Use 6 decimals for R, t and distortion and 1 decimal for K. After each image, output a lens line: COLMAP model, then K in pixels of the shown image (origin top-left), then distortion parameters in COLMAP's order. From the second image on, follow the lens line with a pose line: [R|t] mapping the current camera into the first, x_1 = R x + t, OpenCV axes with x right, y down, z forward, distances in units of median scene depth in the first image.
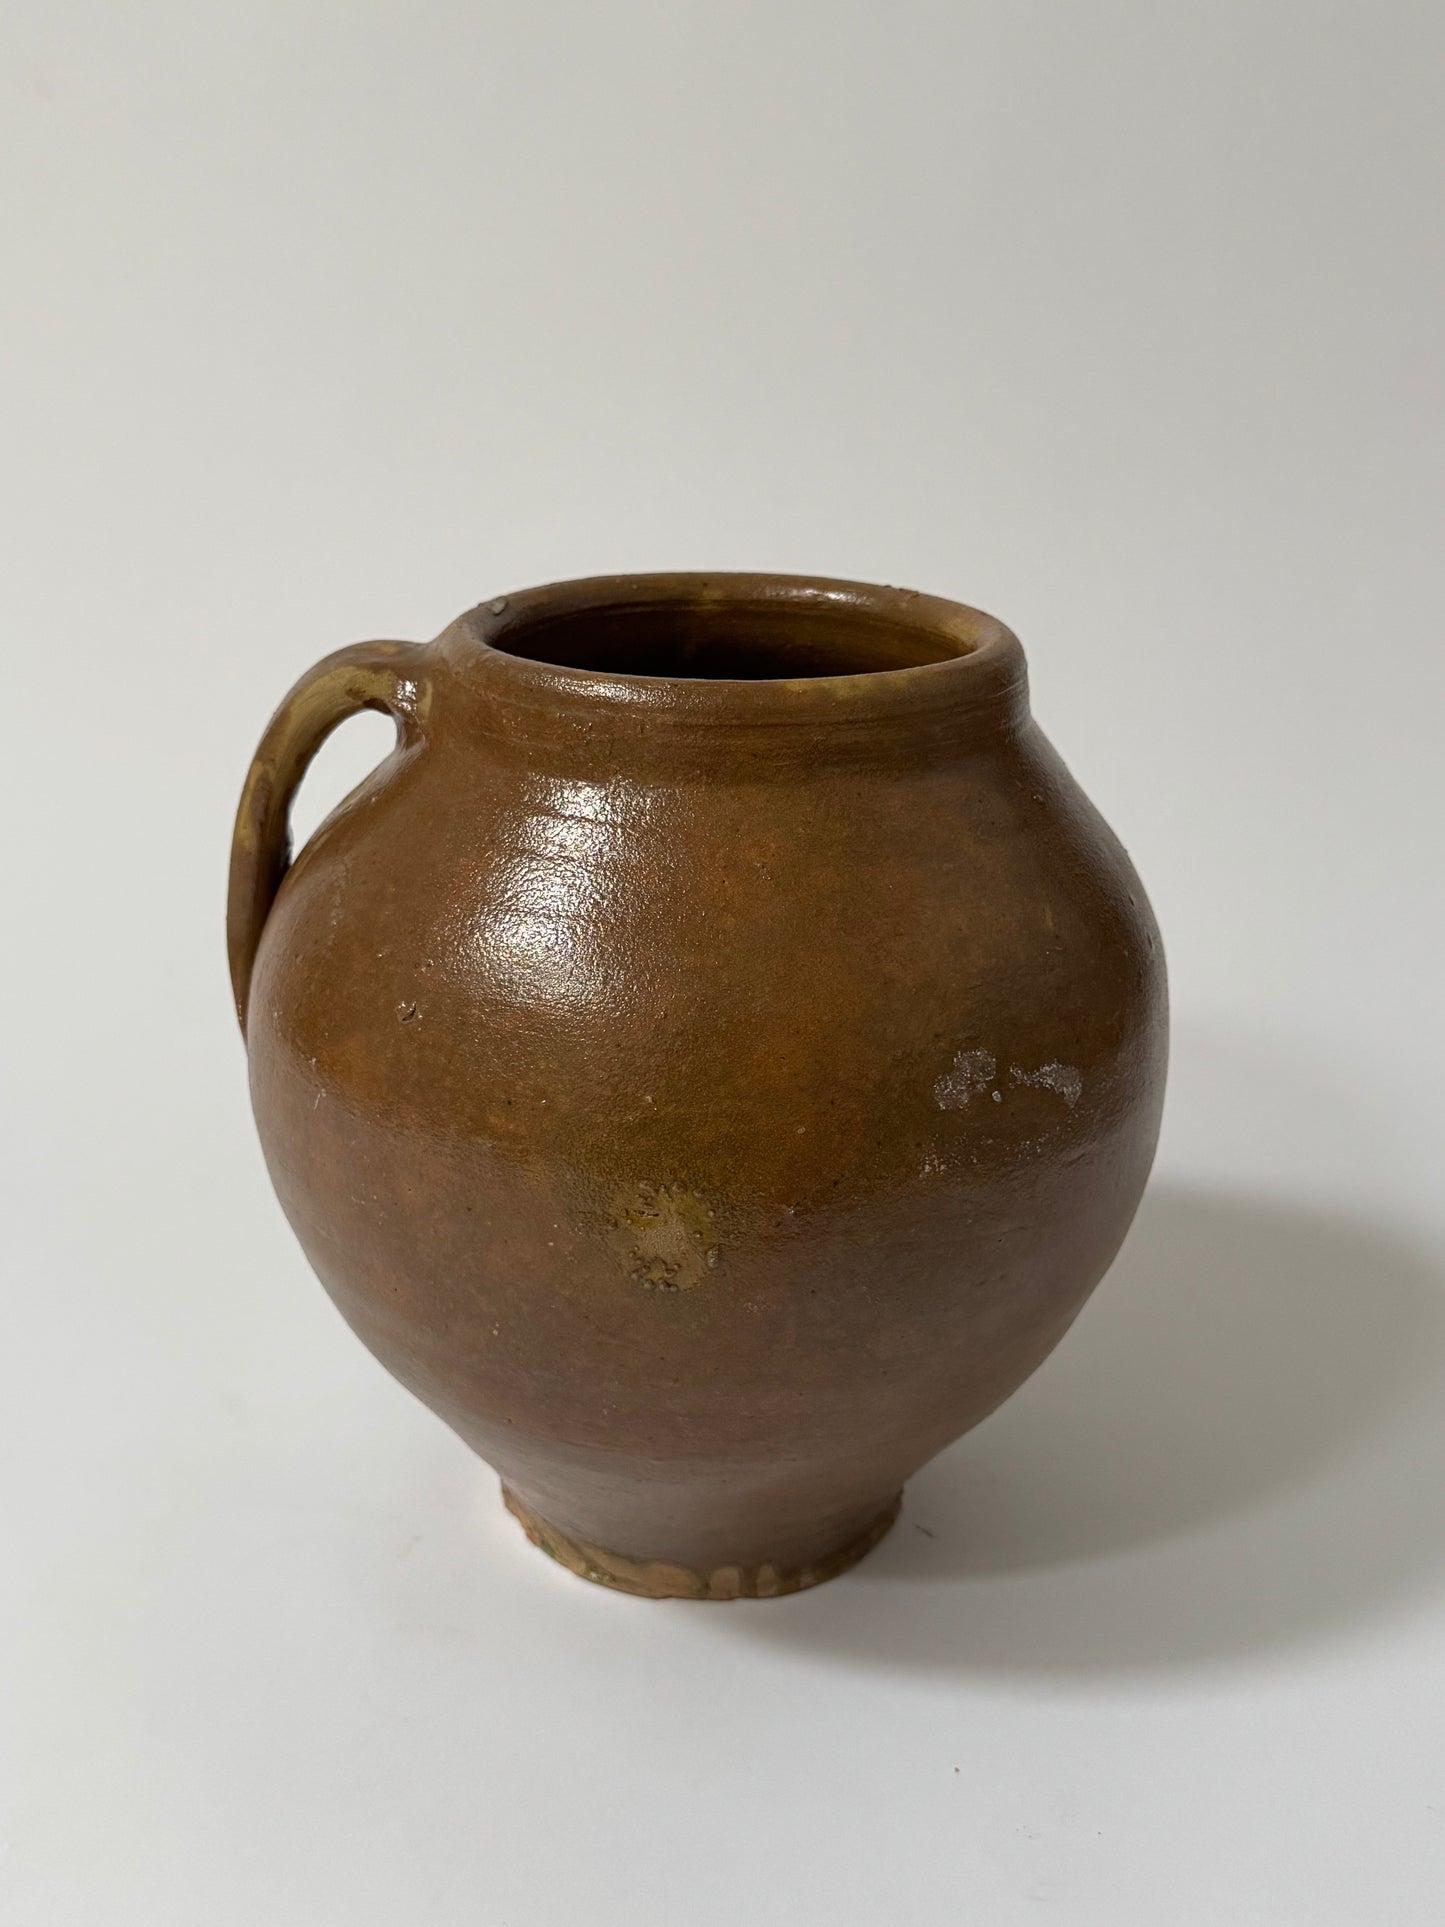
lens RADIAL K [[1926.1, 0, 722.5], [0, 1926.1, 963.5], [0, 0, 1]] dist [0.128995, -0.001245]
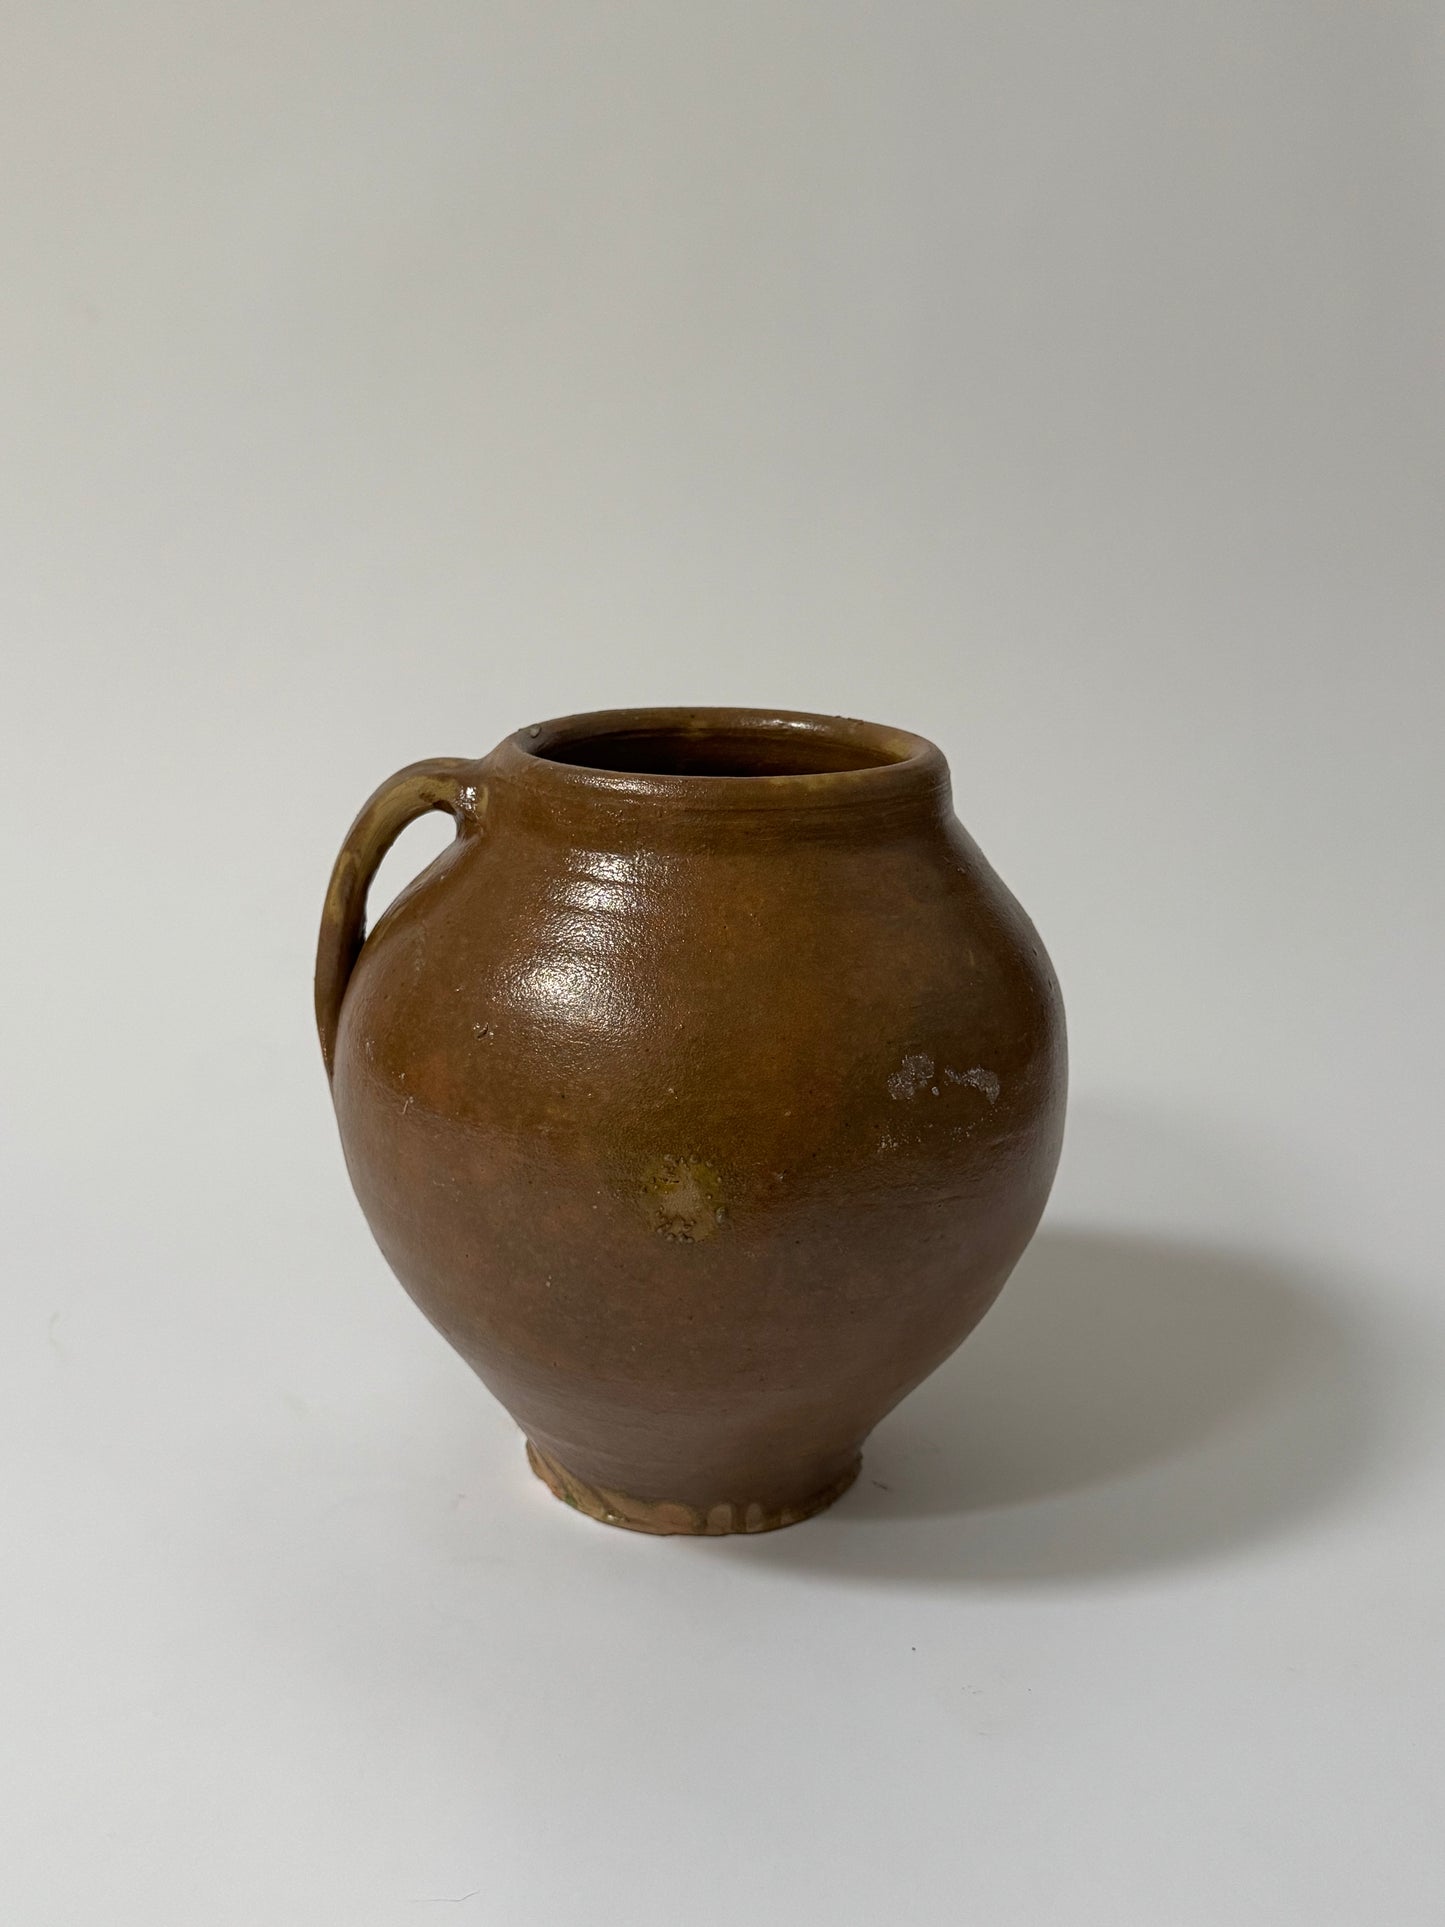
lens RADIAL K [[1926.1, 0, 722.5], [0, 1926.1, 963.5], [0, 0, 1]] dist [0.128995, -0.001245]
pose [[0.999165, -0.008006, 0.040077, -0.052278], [0.011580, 0.995895, -0.089775, 0.096714], [-0.039194, 0.090164, 0.995155, -0.294655]]
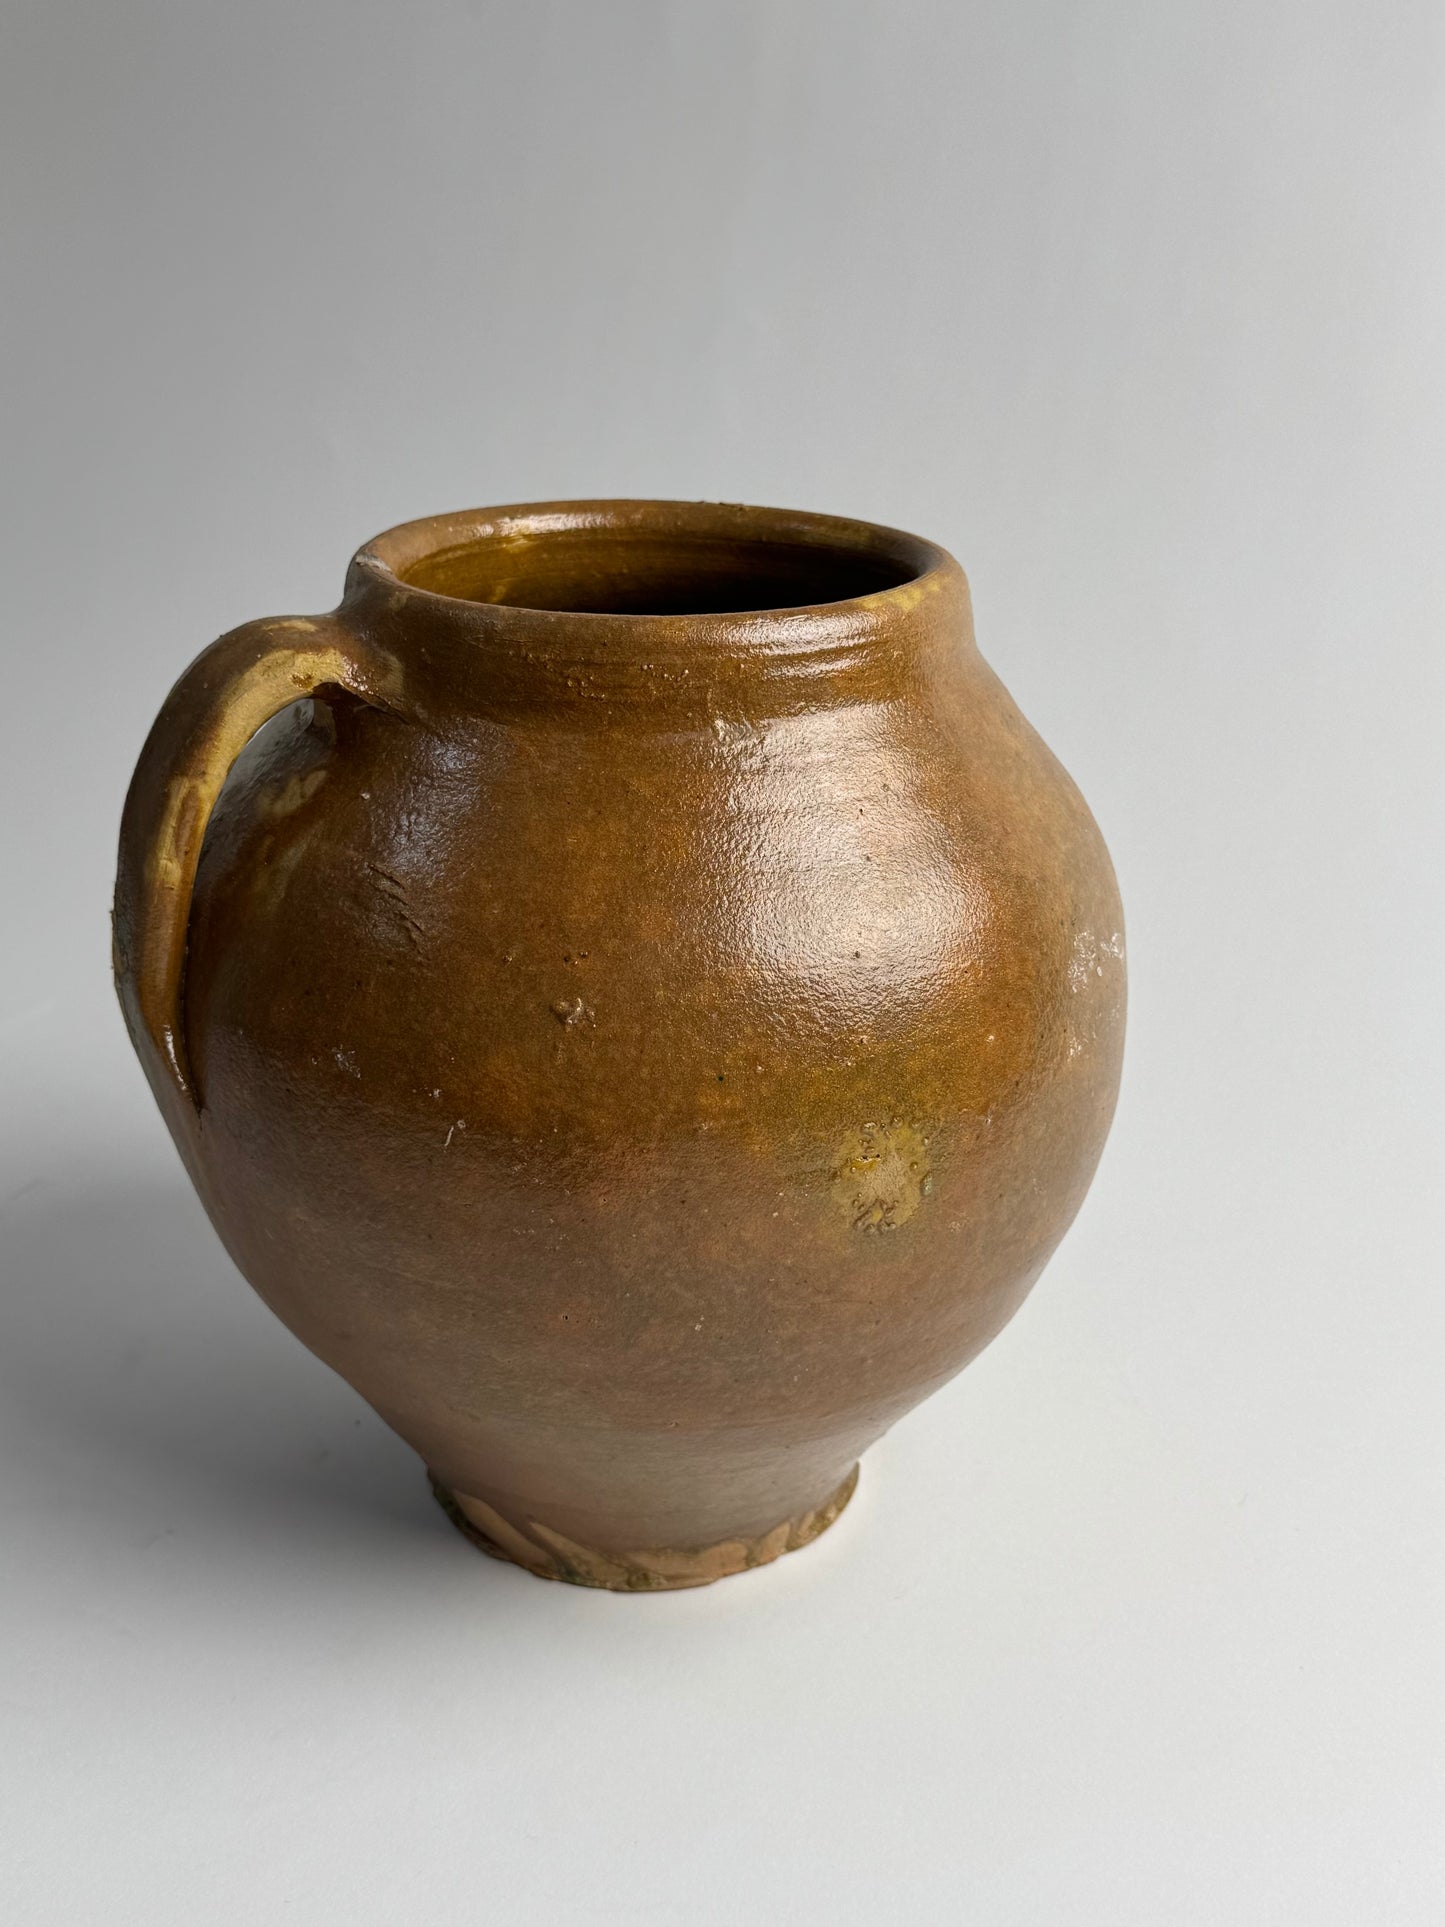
lens RADIAL K [[2114.0, 0, 722.5], [0, 2114.0, 963.5], [0, 0, 1]] dist [0.149177, -0.000757]
pose [[0.859516, -0.197283, 0.471500, -0.562883], [0.185916, 0.979988, 0.071129, -0.053991], [-0.476096, 0.026523, 0.878993, 0.086905]]
